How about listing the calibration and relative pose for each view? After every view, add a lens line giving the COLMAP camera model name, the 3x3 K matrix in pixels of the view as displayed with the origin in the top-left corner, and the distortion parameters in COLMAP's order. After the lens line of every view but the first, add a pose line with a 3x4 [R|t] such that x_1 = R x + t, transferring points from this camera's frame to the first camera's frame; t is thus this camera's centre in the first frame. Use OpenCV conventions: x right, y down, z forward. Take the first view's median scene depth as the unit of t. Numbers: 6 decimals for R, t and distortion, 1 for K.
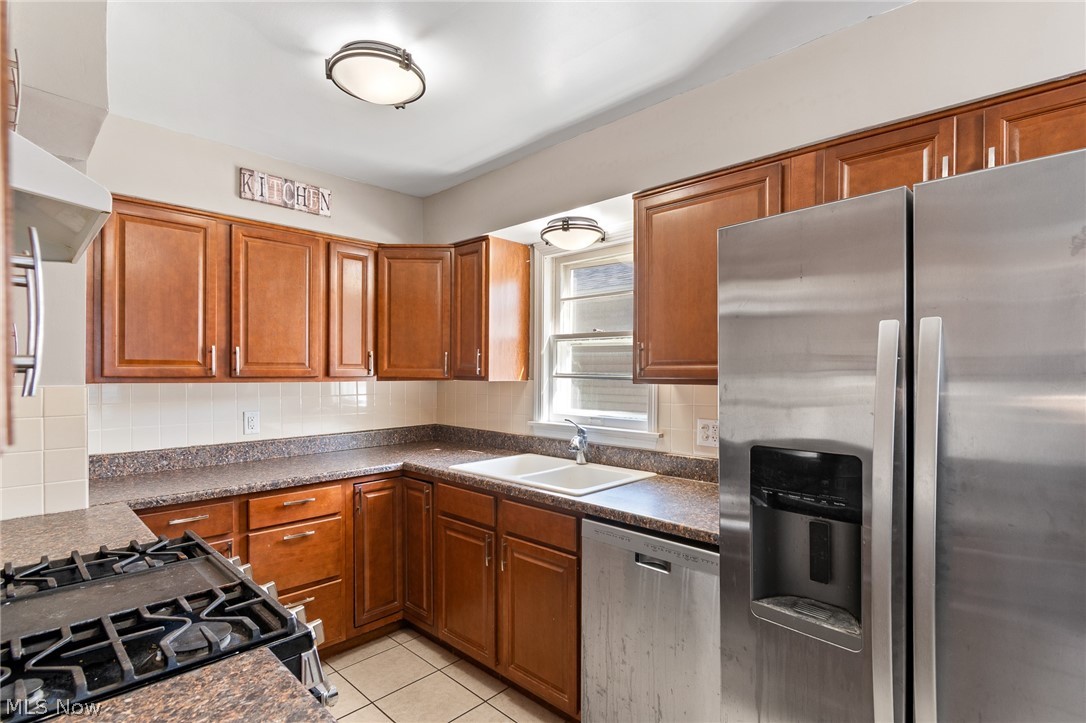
lens RADIAL K [[529.9, 0, 547.9], [0, 529.9, 376.8], [0, 0, 1]] dist [-0.005404, 0.000498]
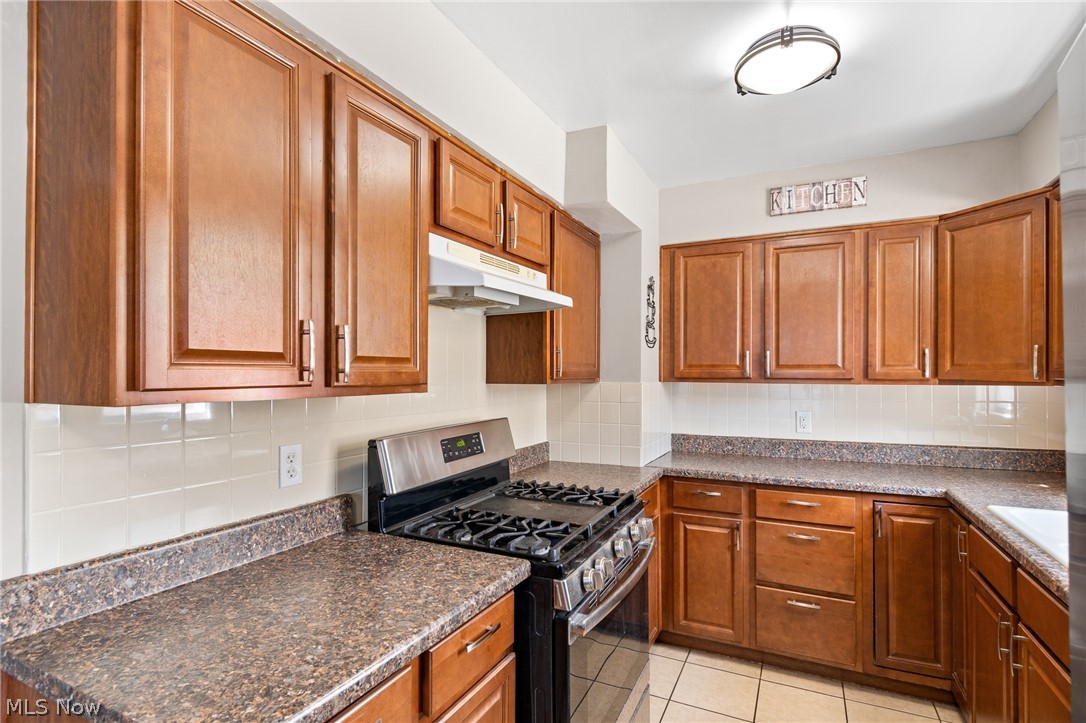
lens RADIAL K [[529.9, 0, 542.1], [0, 529.9, 369.4], [0, 0, 1]] dist [-0.005404, 0.000498]
pose [[0.296629, -0.008046, -0.954959, 0.427350], [-0.007828, 0.999910, -0.010856, -0.003307], [0.954961, 0.010695, 0.296540, 0.283960]]
